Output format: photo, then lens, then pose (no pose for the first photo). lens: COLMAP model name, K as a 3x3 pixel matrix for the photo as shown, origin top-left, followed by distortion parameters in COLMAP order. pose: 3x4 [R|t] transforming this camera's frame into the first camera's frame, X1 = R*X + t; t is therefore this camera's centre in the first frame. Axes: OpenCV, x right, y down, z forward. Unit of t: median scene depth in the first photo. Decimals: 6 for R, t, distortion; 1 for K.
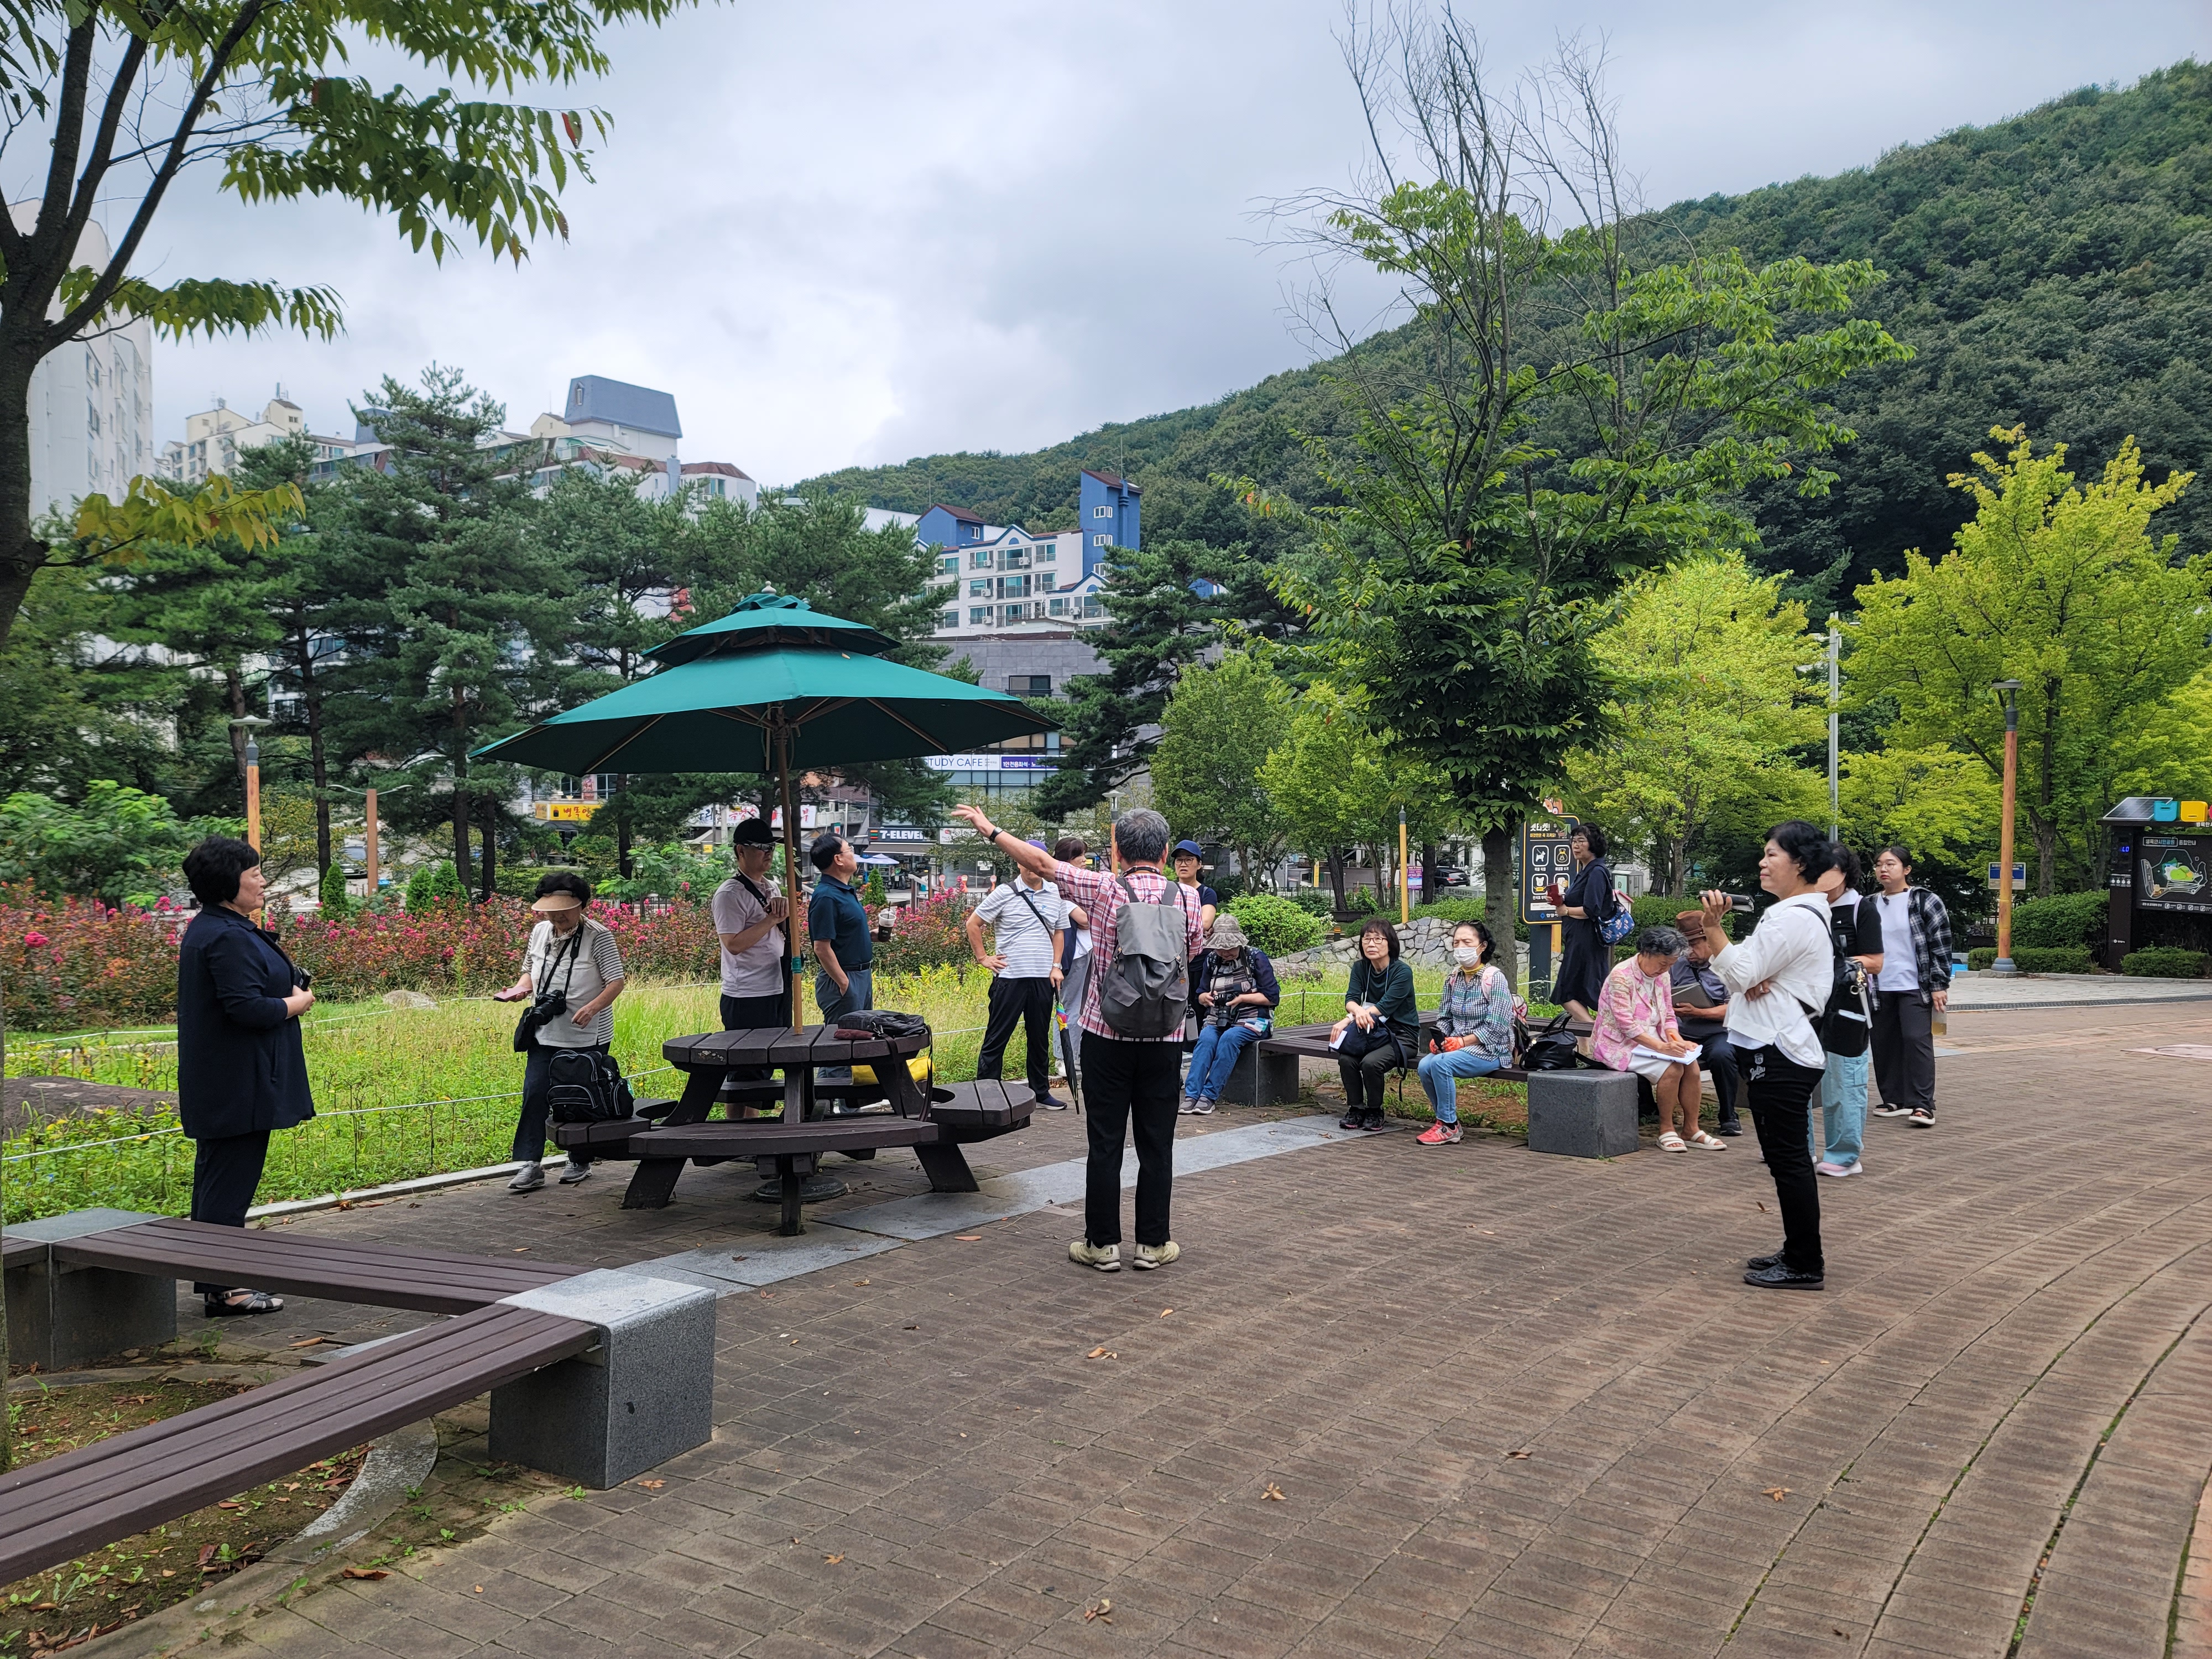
lens RADIAL K [[1585.4, 0, 1061.5], [0, 1585.4, 821.4], [0, 0, 1]] dist [0.076138, -0.067550]
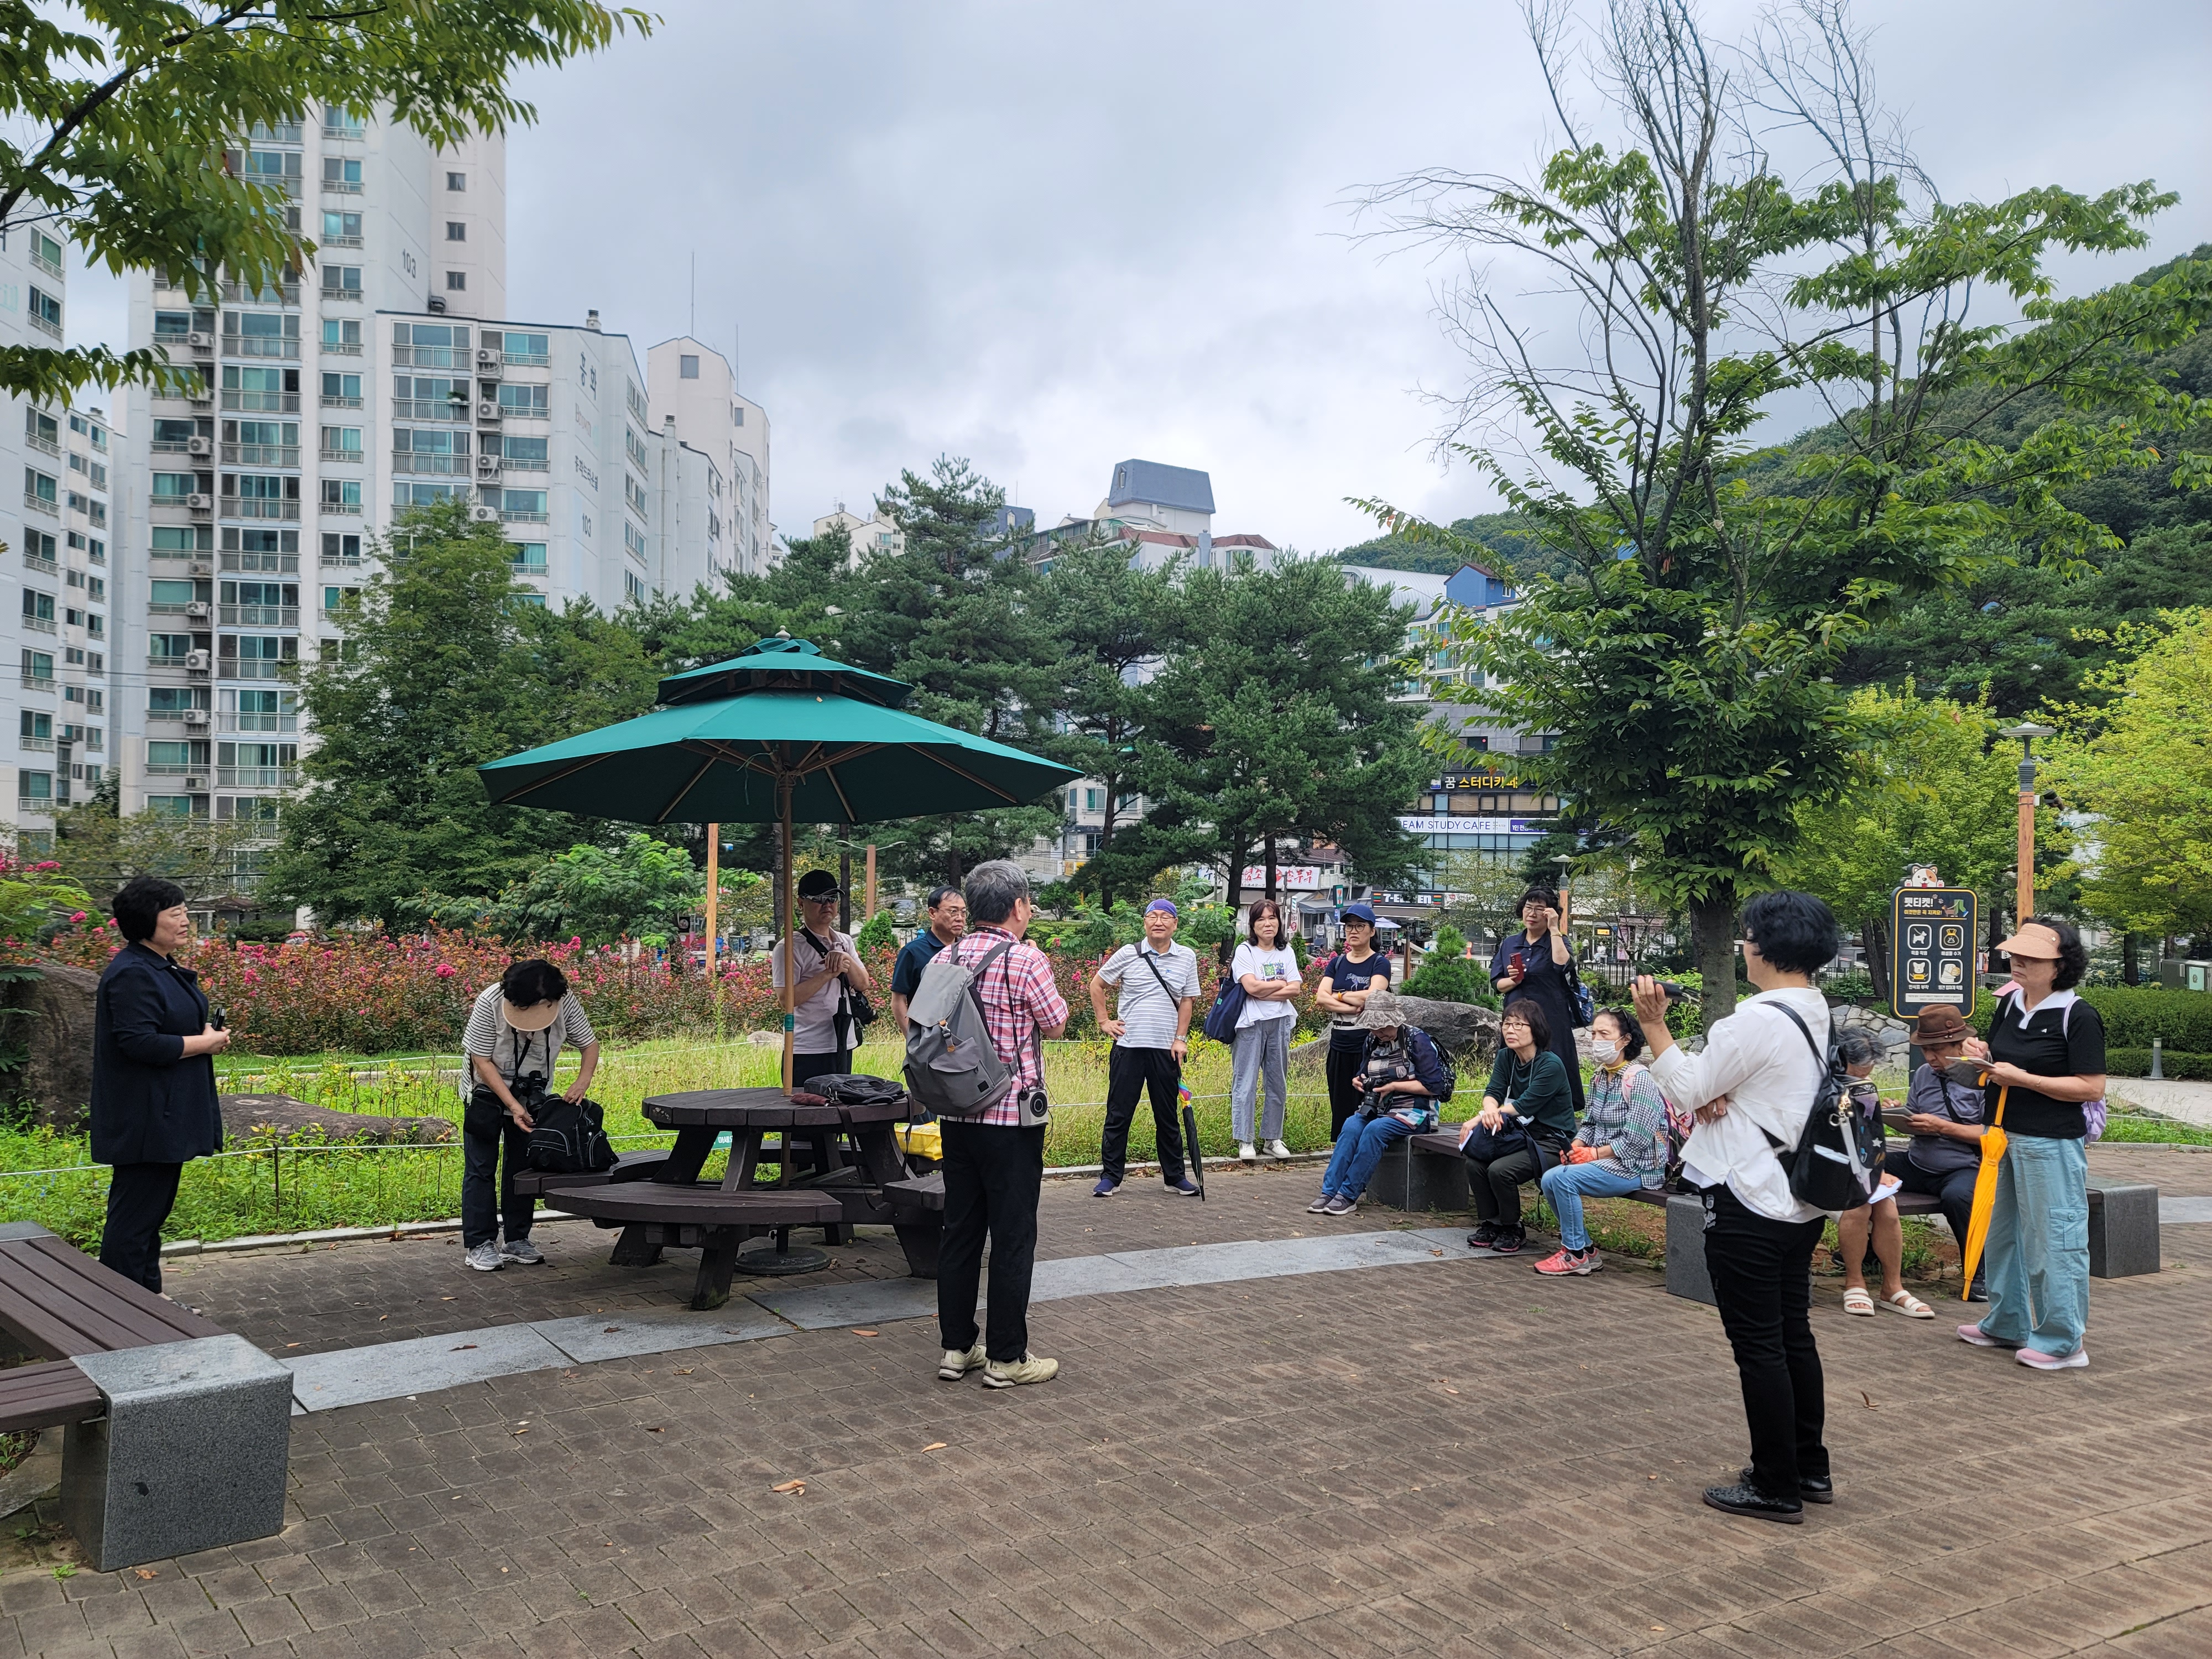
lens RADIAL K [[1585.4, 0, 1061.5], [0, 1585.4, 821.4], [0, 0, 1]] dist [0.076138, -0.067550]
pose [[0.953732, 0.007874, -0.300556, 0.226701], [-0.019542, 0.999167, -0.035835, 0.000367], [0.300023, 0.040051, 0.953091, 0.107572]]
